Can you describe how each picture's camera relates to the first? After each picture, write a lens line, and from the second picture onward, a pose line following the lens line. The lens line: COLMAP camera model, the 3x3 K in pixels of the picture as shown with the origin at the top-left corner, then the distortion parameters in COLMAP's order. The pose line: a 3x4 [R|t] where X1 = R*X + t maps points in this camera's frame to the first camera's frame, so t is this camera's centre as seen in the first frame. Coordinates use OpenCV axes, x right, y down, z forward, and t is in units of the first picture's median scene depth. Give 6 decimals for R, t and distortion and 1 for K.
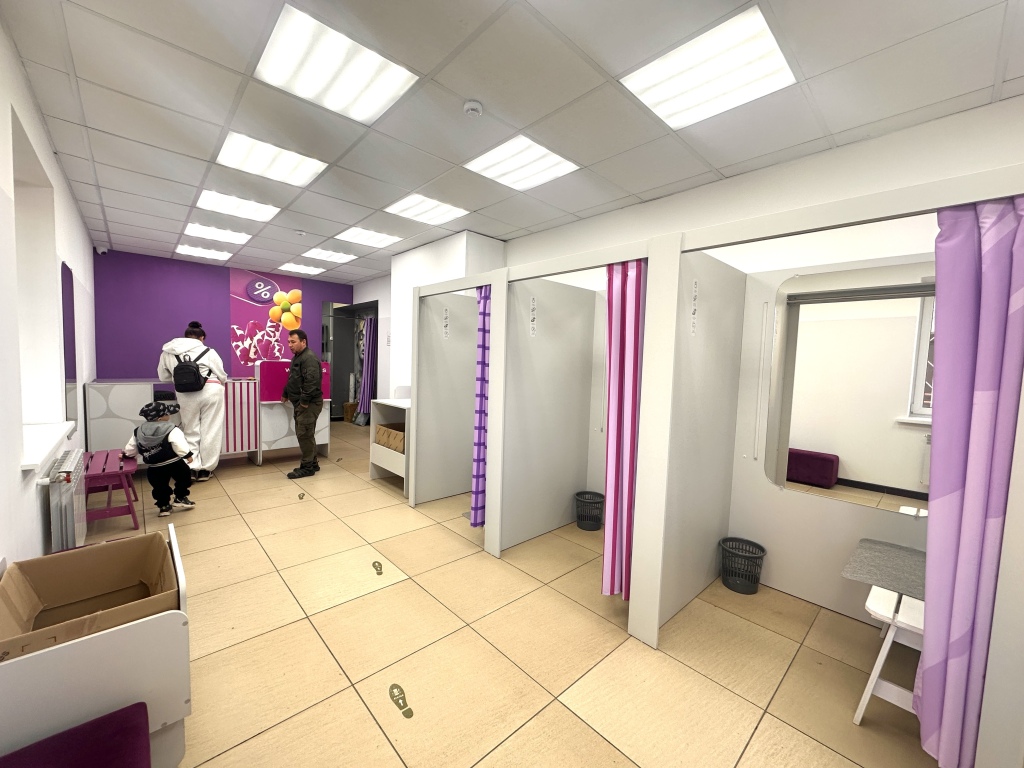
lens RADIAL K [[406.3, 0, 516.8], [0, 406.3, 385.8], [0, 0, 1]] dist [-0.005584, 0.000977]
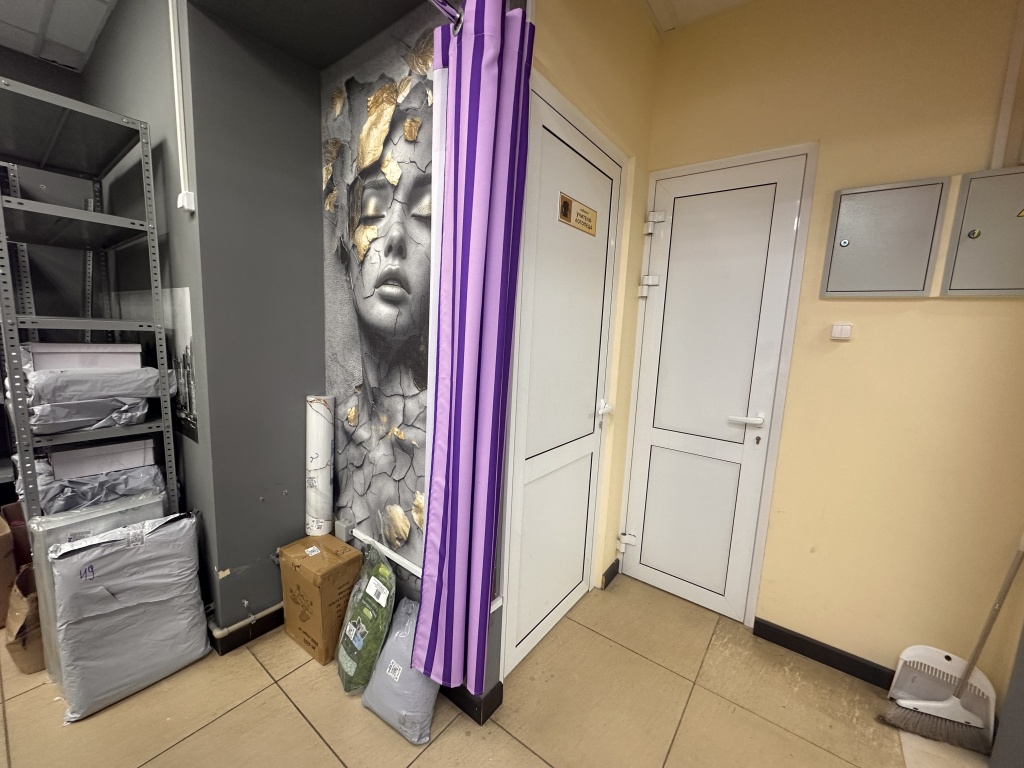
lens RADIAL K [[406.3, 0, 512.6], [0, 406.3, 384.0], [0, 0, 1]] dist [-0.005584, 0.000977]
pose [[0.985321, -0.008223, 0.170515, -0.344977], [-0.005658, 0.996717, 0.080762, -0.053876], [-0.170619, -0.080541, 0.982040, 0.787949]]
